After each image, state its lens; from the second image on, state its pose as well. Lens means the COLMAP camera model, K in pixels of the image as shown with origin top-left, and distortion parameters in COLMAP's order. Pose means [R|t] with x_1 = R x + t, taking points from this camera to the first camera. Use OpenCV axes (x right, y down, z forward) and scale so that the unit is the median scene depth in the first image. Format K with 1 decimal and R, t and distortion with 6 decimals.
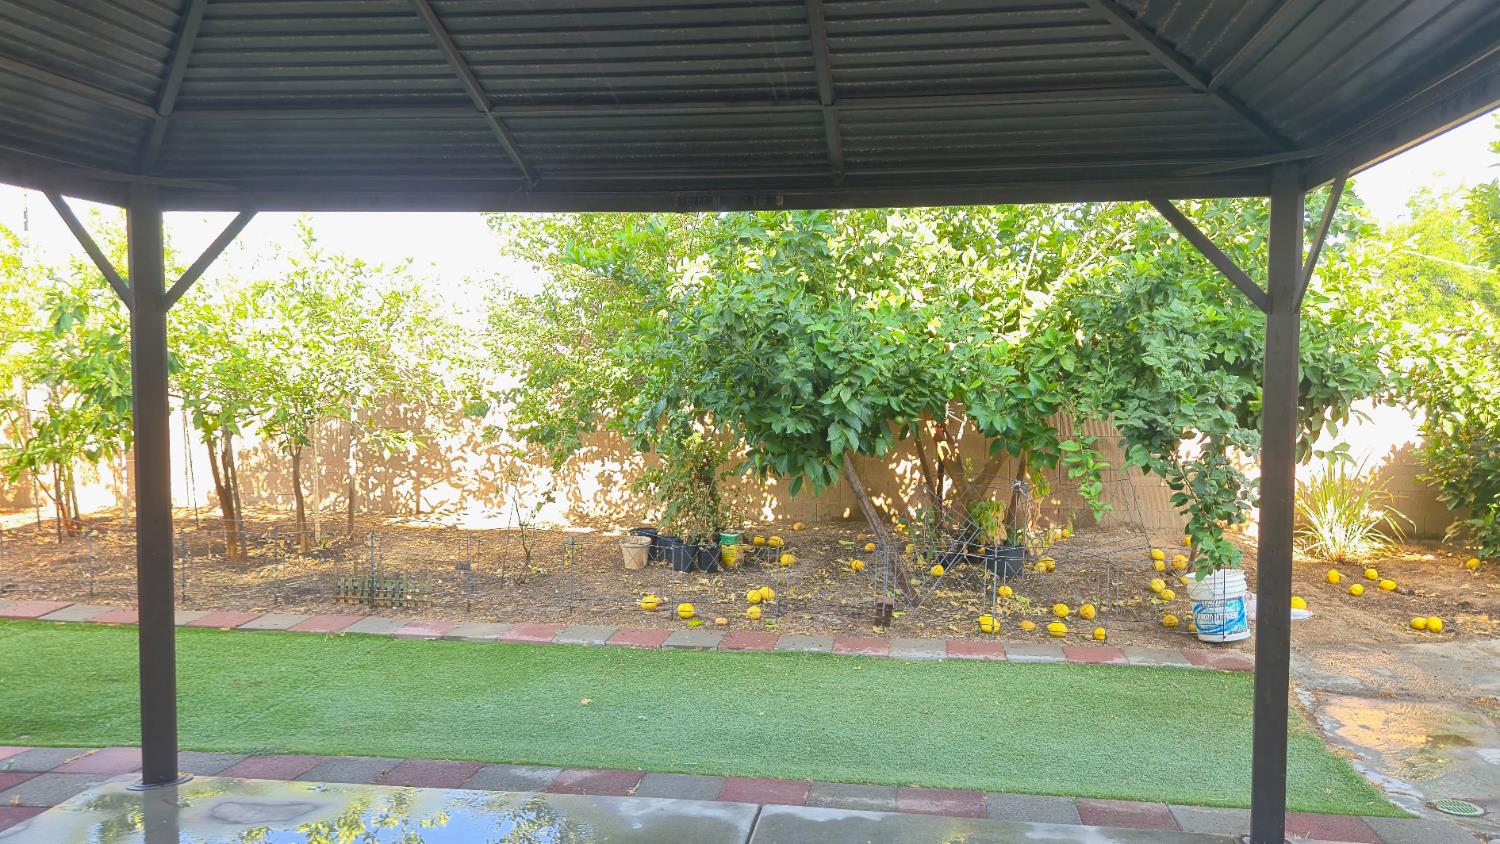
lens RADIAL K [[1089.9, 0, 805.4], [0, 1089.9, 444.0], [0, 0, 1]] dist [0.054893, -0.002962]
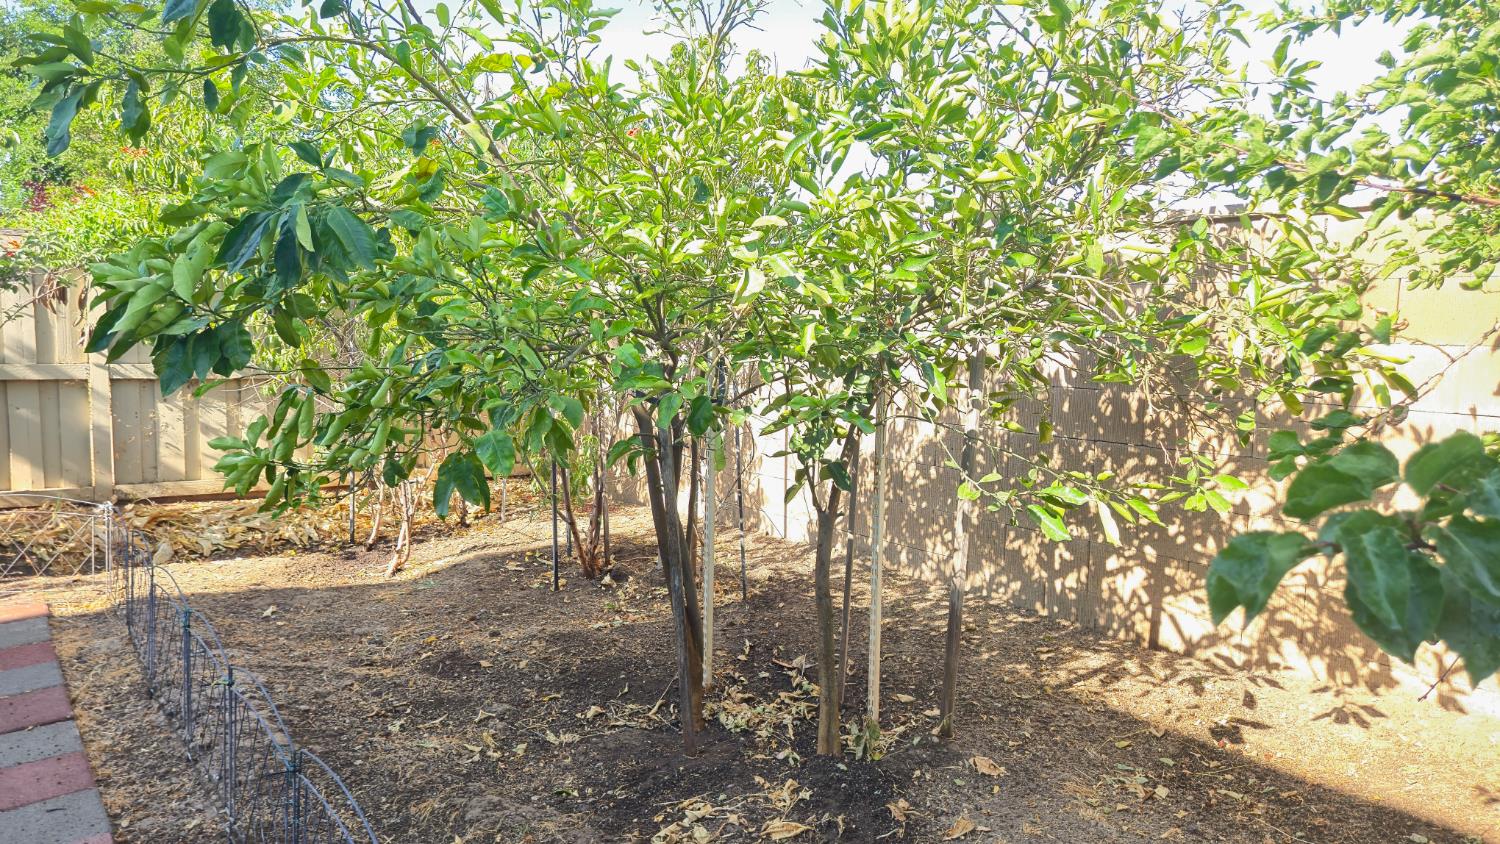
lens RADIAL K [[1021.6, 0, 754.7], [0, 1021.6, 423.9], [0, 0, 1]] dist [0.090773, -0.085201]
pose [[0.703419, 0.076212, -0.706678, -0.191288], [-0.071994, 0.996761, 0.035834, -0.027495], [0.707120, 0.025670, 0.706627, 0.626275]]
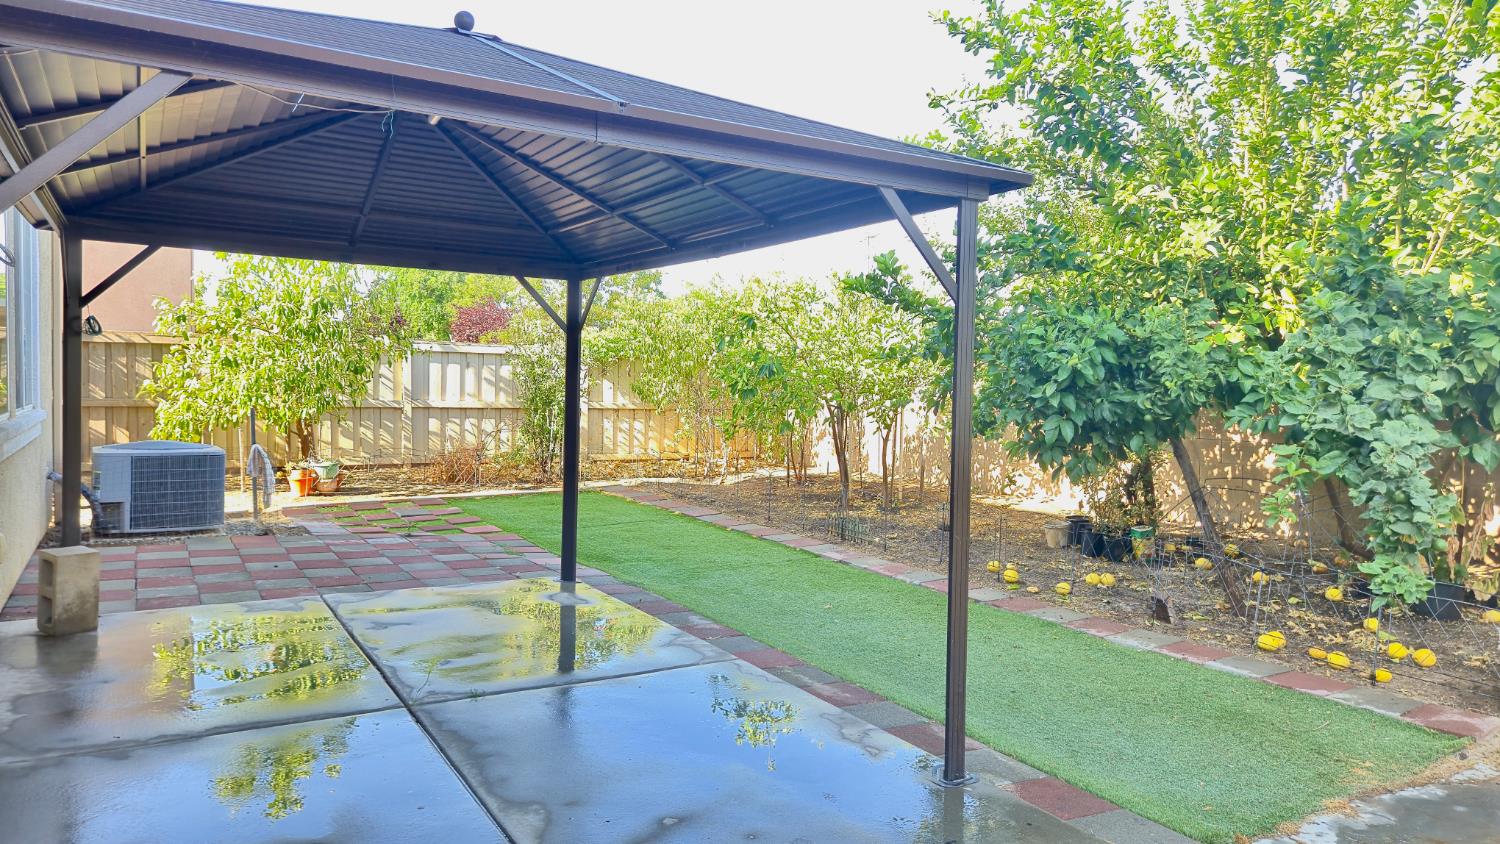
lens RADIAL K [[1021.6, 0, 754.7], [0, 1021.6, 423.9], [0, 0, 1]] dist [0.090773, -0.085201]
pose [[0.618788, 0.041084, -0.784483, 0.391343], [-0.071856, 0.997405, -0.004443, 0.009411], [0.782265, 0.059119, 0.620134, 0.060563]]
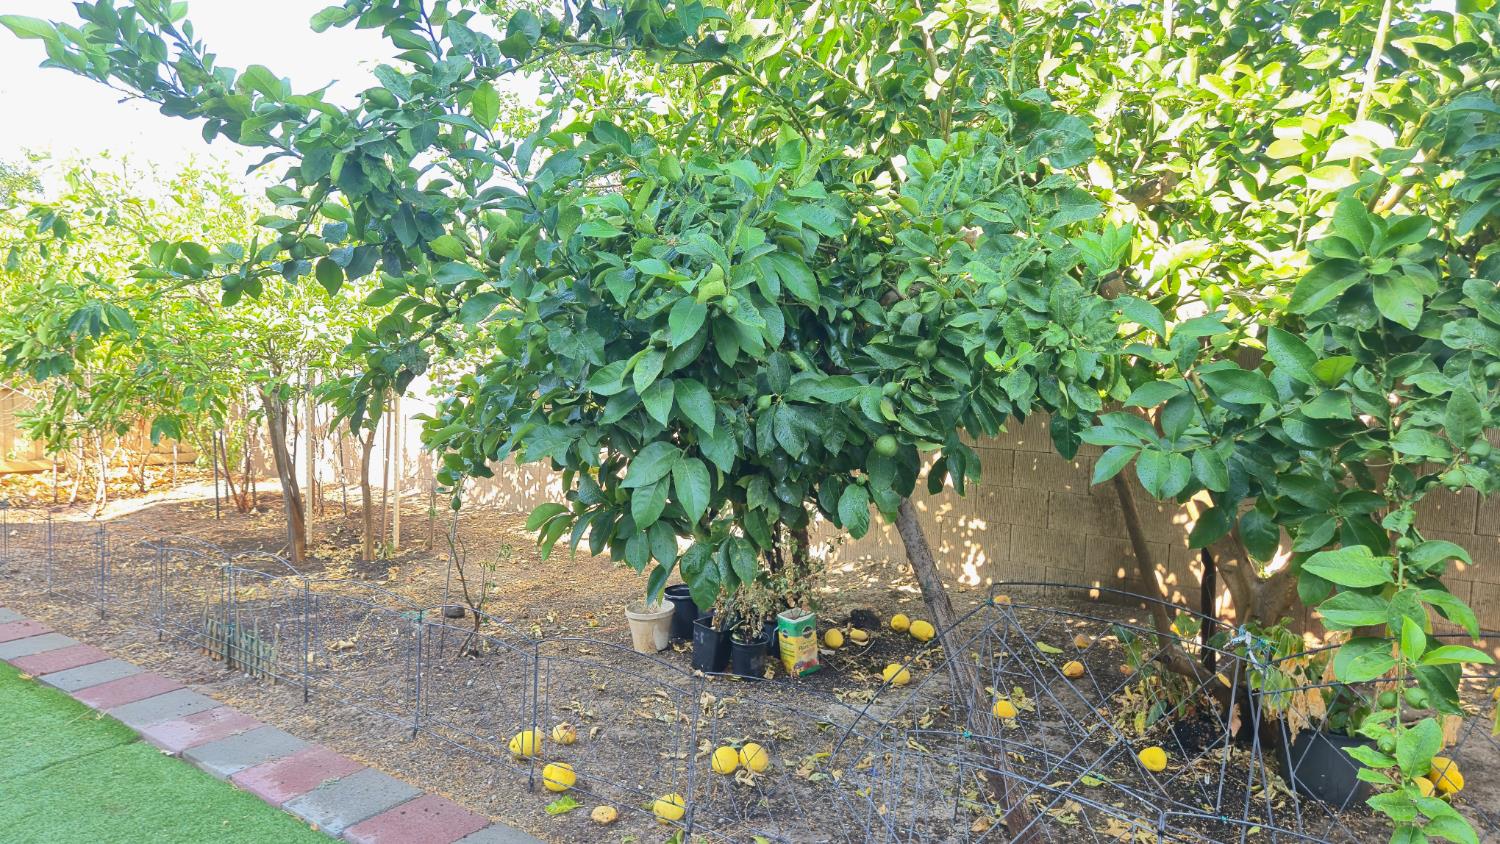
lens RADIAL K [[1021.6, 0, 754.7], [0, 1021.6, 423.9], [0, 0, 1]] dist [0.090773, -0.085201]
pose [[0.876530, 0.049821, -0.478762, 0.140324], [-0.057049, 0.998371, -0.000555, -0.016764], [0.477955, 0.027800, 0.877944, 0.402510]]
